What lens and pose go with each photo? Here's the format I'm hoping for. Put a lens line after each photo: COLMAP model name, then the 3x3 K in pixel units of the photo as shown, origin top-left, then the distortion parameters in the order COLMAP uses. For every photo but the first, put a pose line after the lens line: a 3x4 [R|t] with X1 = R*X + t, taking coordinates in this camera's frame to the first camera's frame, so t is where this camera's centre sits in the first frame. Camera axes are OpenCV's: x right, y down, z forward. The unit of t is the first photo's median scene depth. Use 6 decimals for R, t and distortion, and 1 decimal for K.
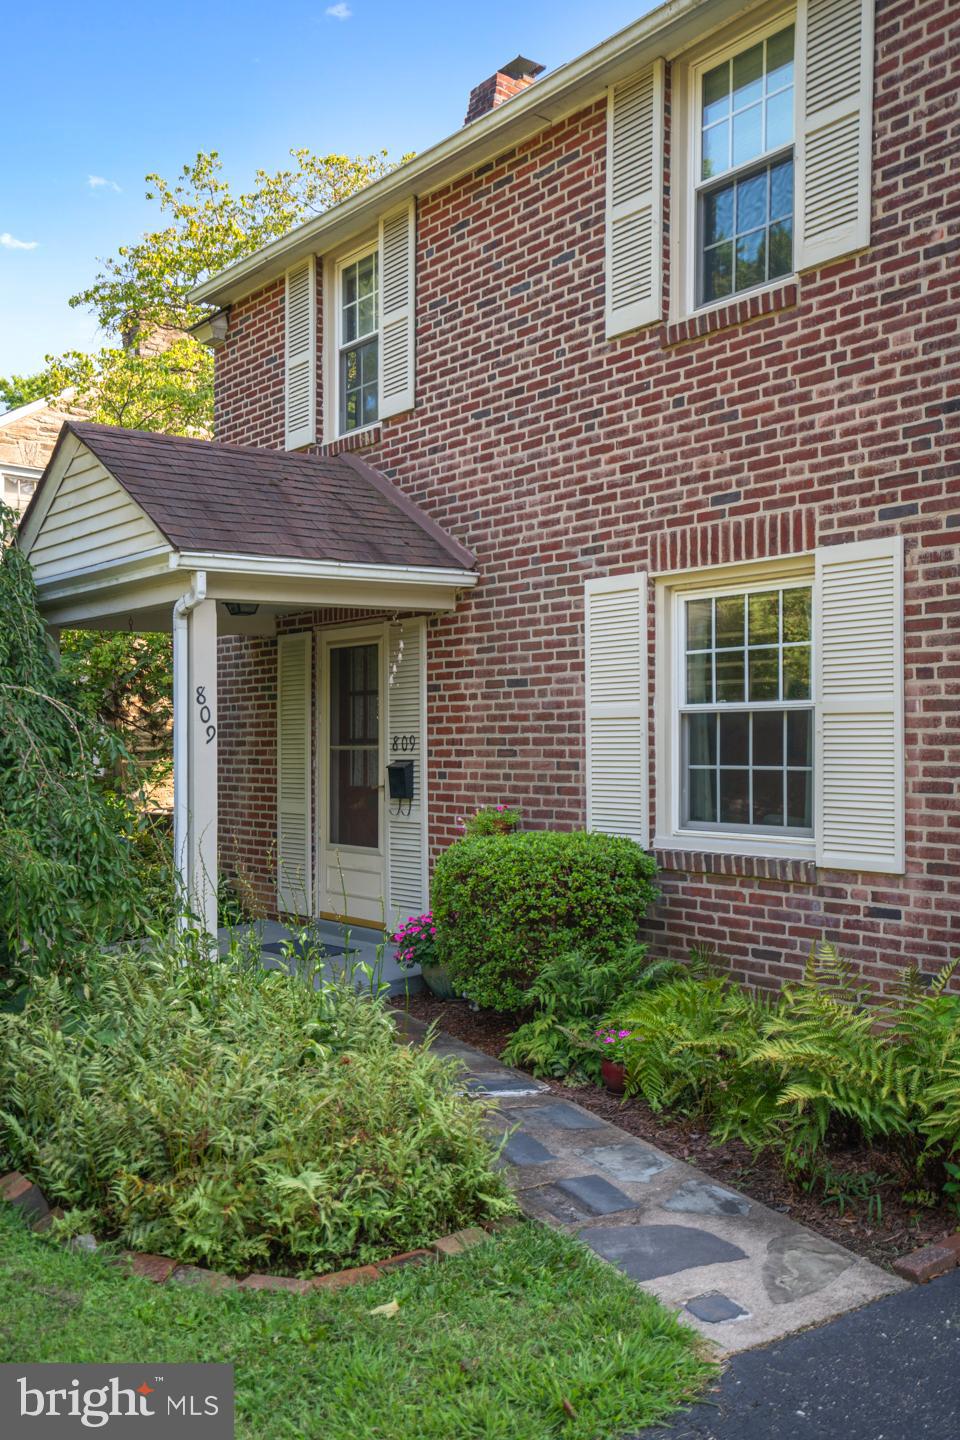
lens RADIAL K [[1317.7, 0, 479.4], [0, 1317.7, 704.1], [0, 0, 1]] dist [0.001825, 0.149788]
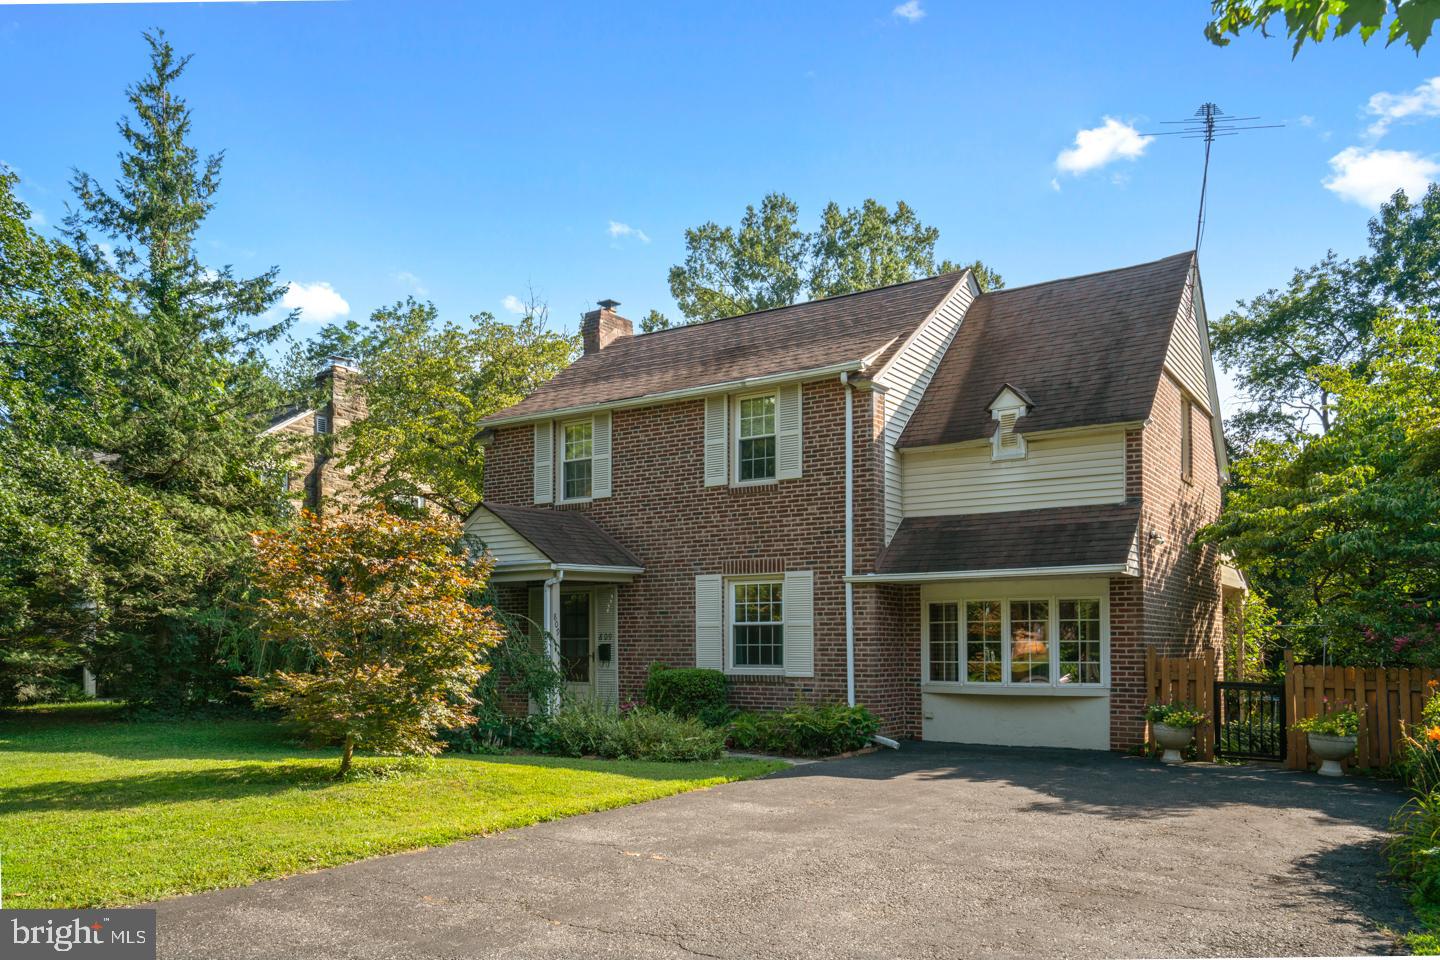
lens RADIAL K [[1123.9, 0, 720.0], [0, 1123.9, 480.0], [0, 0, 1]] dist [-0.001396, -0.000152]
pose [[0.954867, 0.049824, 0.292827, -0.616061], [-0.013968, 0.992273, -0.123284, -0.005429], [-0.296706, 0.113629, 0.948184, -1.348657]]
